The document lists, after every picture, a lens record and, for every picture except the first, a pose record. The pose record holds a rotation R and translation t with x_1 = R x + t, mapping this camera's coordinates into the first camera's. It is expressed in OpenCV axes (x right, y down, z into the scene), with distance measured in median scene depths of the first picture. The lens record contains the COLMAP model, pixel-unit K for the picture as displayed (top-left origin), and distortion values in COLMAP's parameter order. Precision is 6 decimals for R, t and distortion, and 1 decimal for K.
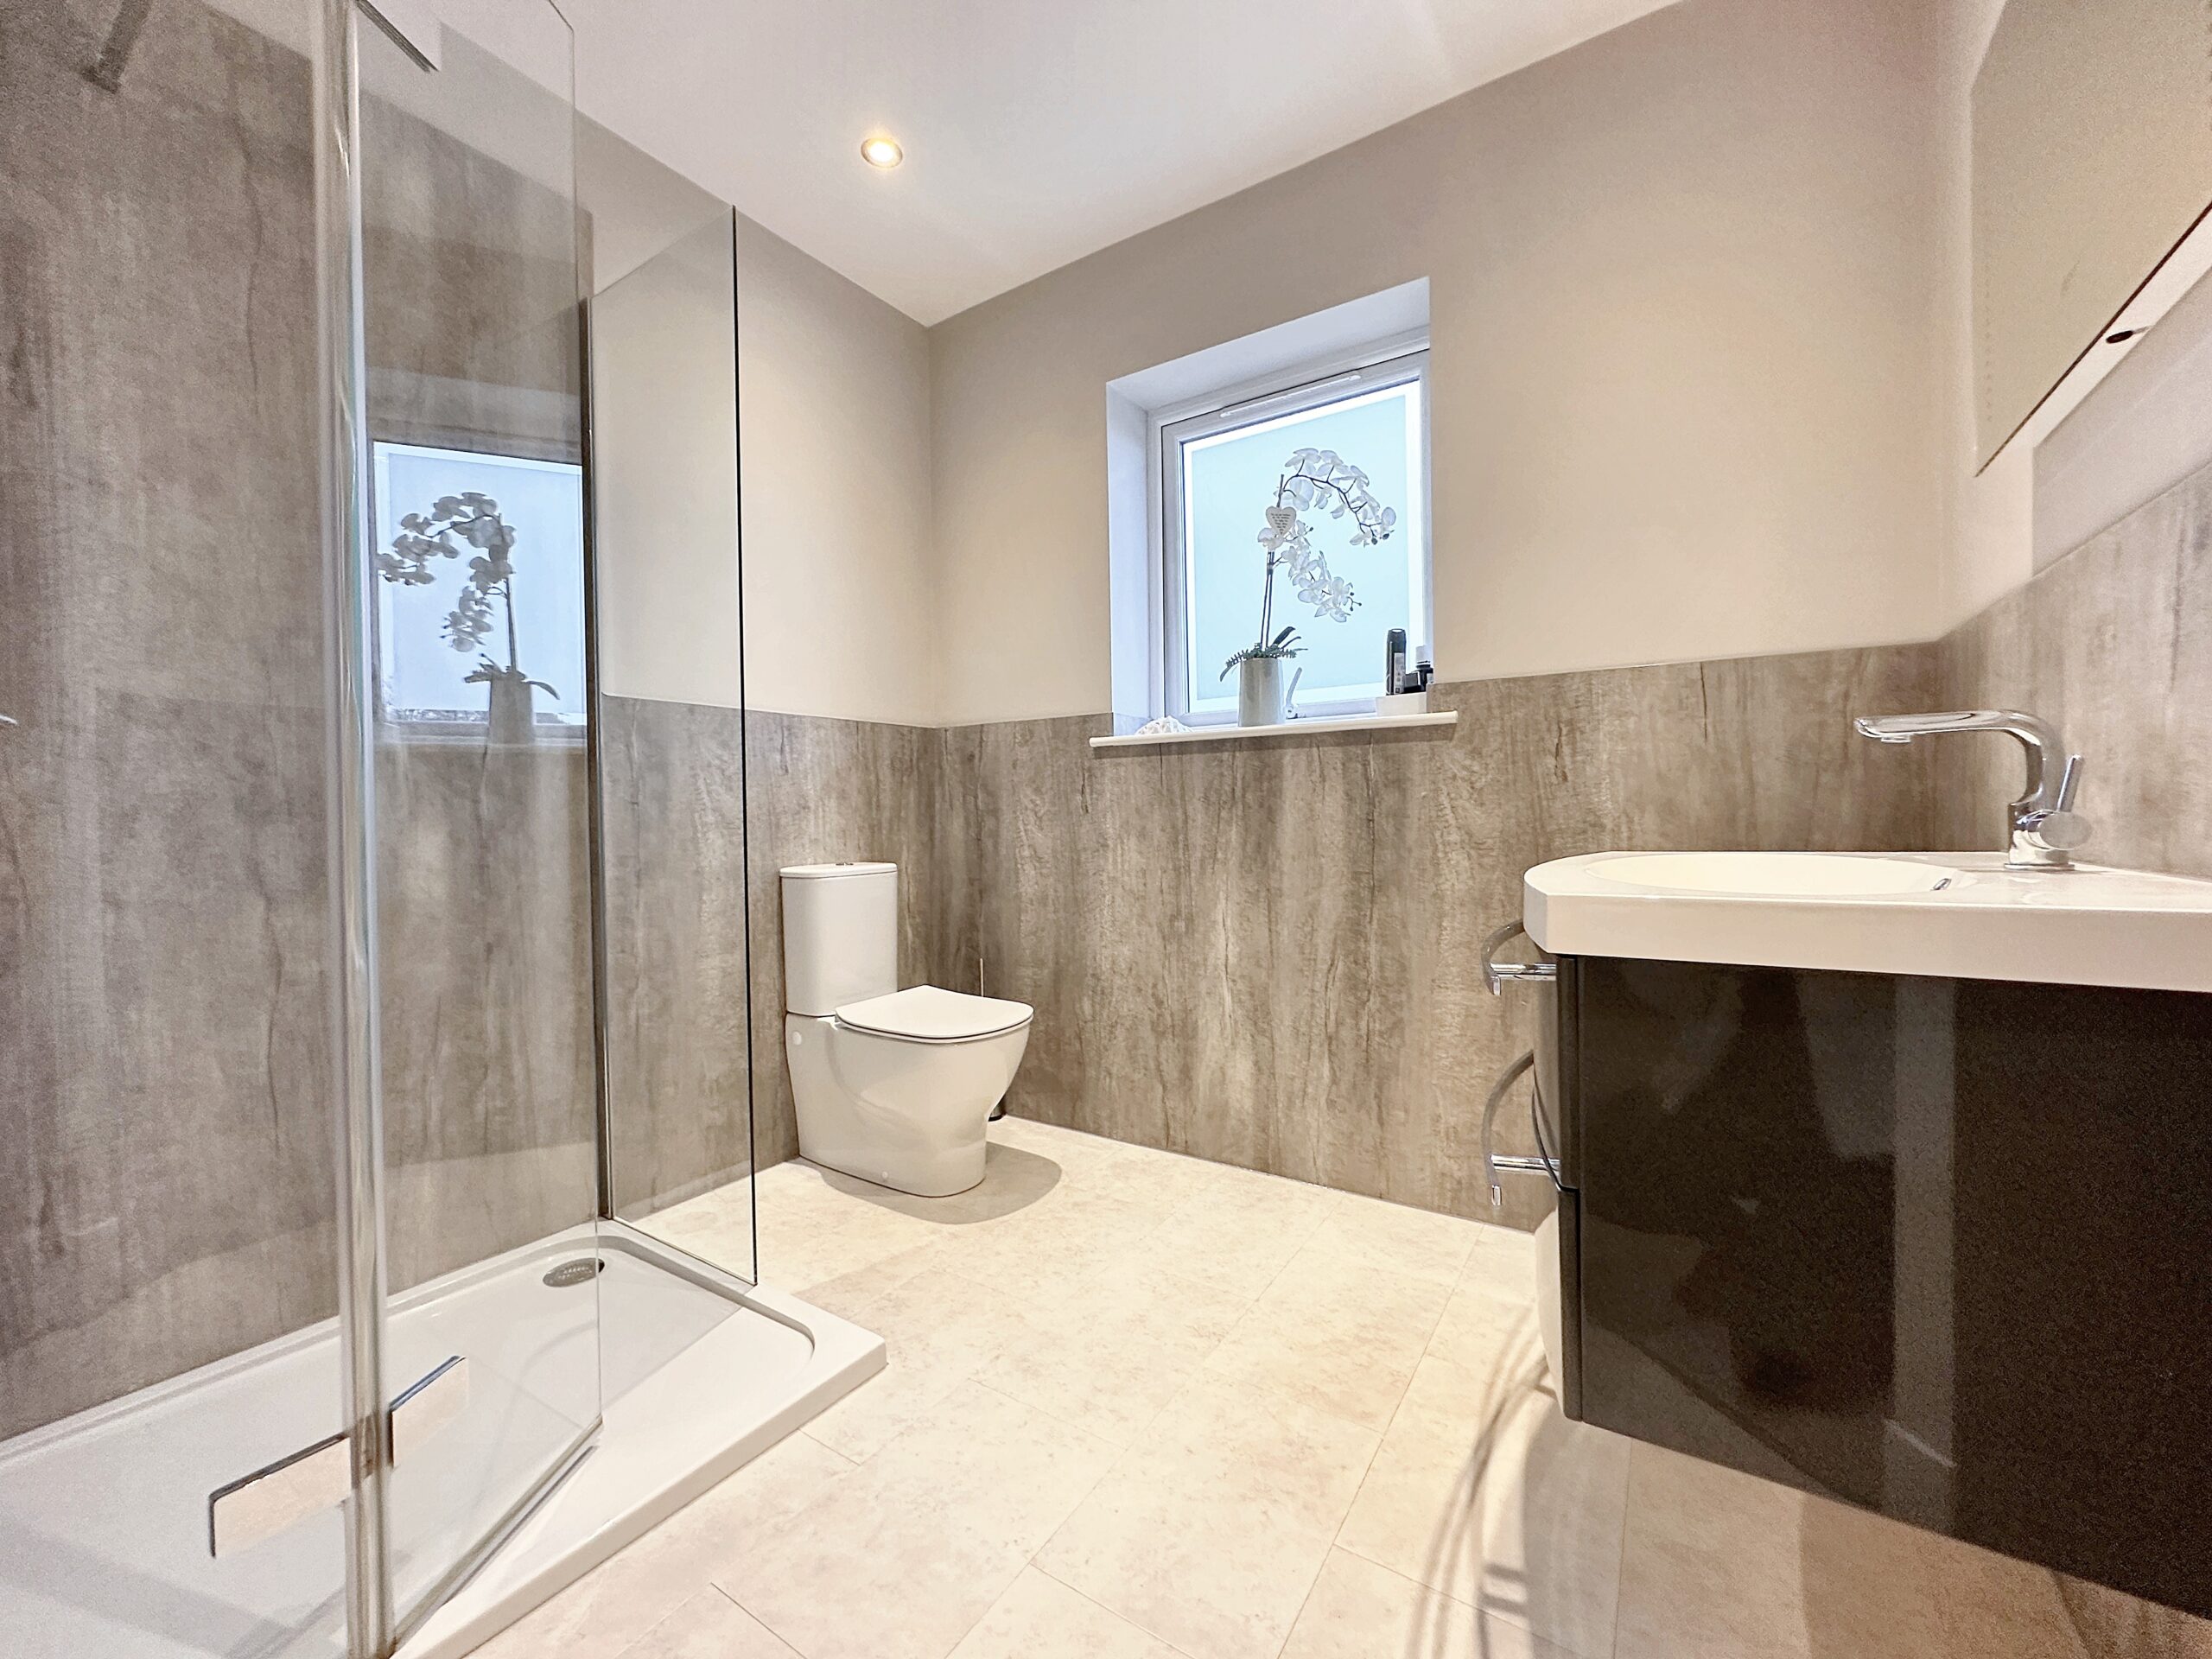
lens RADIAL K [[883.3, 0, 1101.5], [0, 883.3, 825.6], [0, 0, 1]] dist [0.000311, 0.000229]
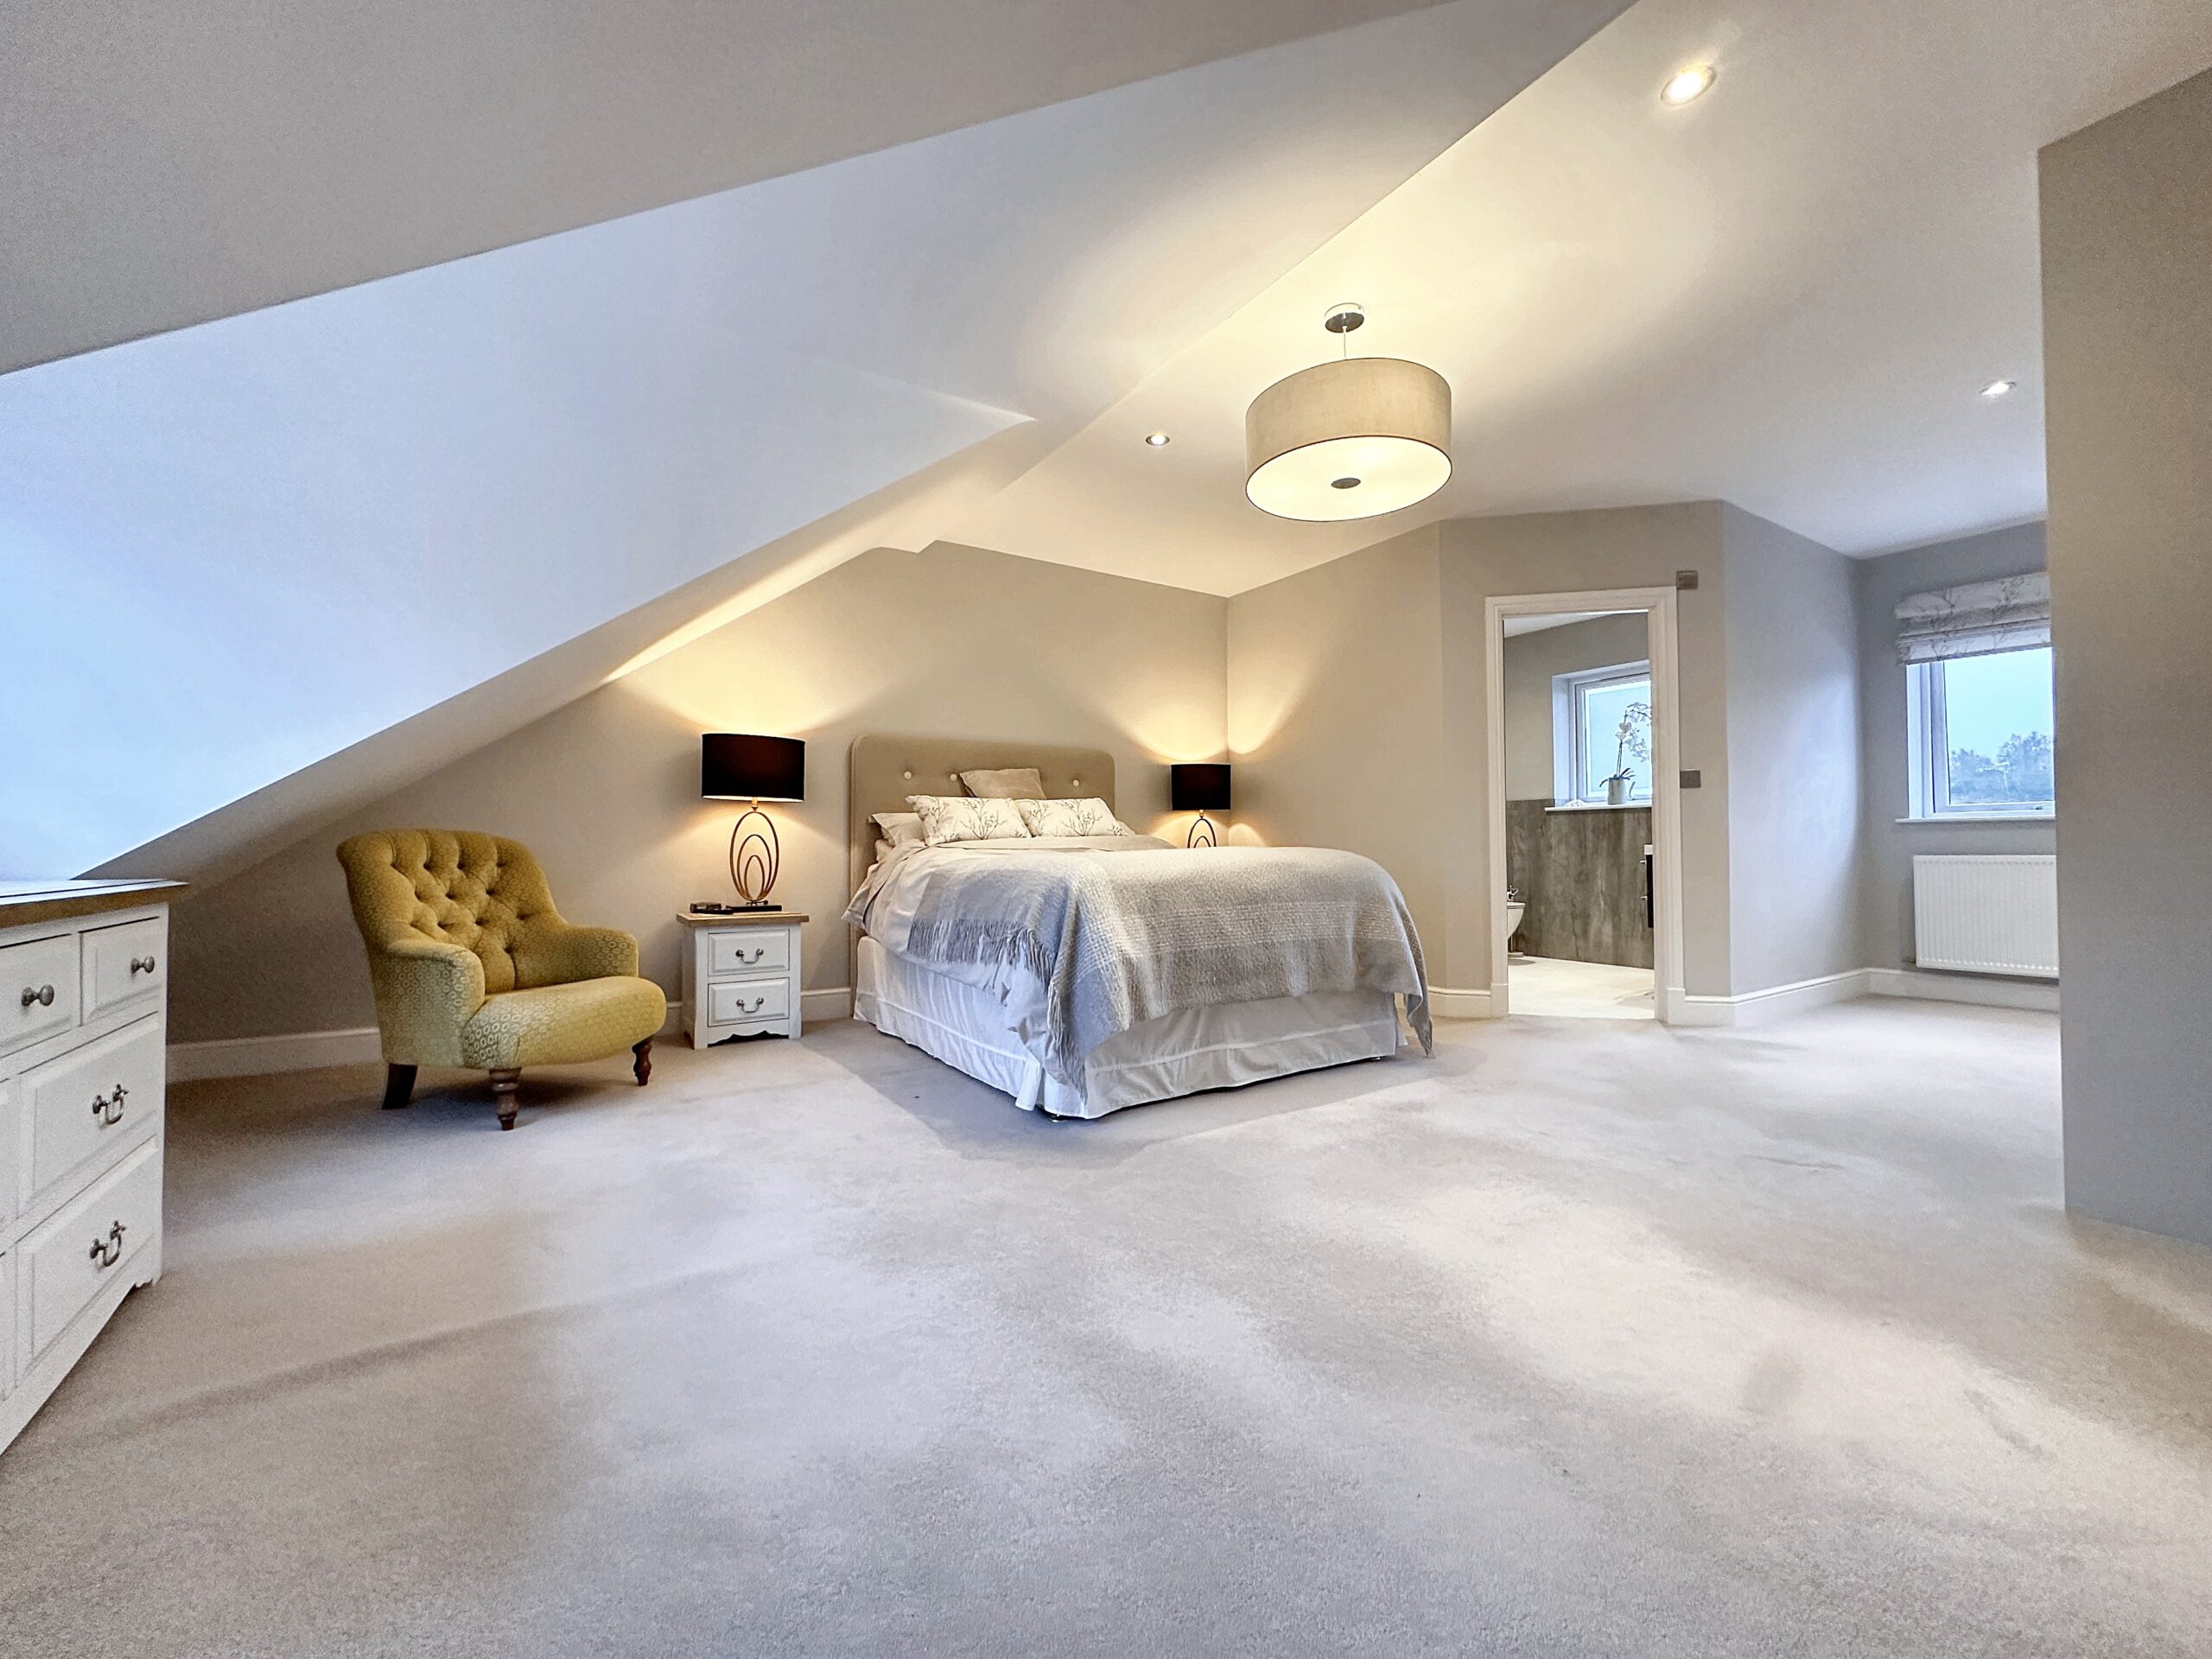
lens RADIAL K [[883.3, 0, 1097.0], [0, 883.3, 838.2], [0, 0, 1]] dist [0.000311, 0.000229]
pose [[0.908235, 0.003784, -0.418444, -0.194498], [-0.008936, 0.999906, -0.010352, 0.050853], [0.418366, 0.013142, 0.908184, -3.098999]]
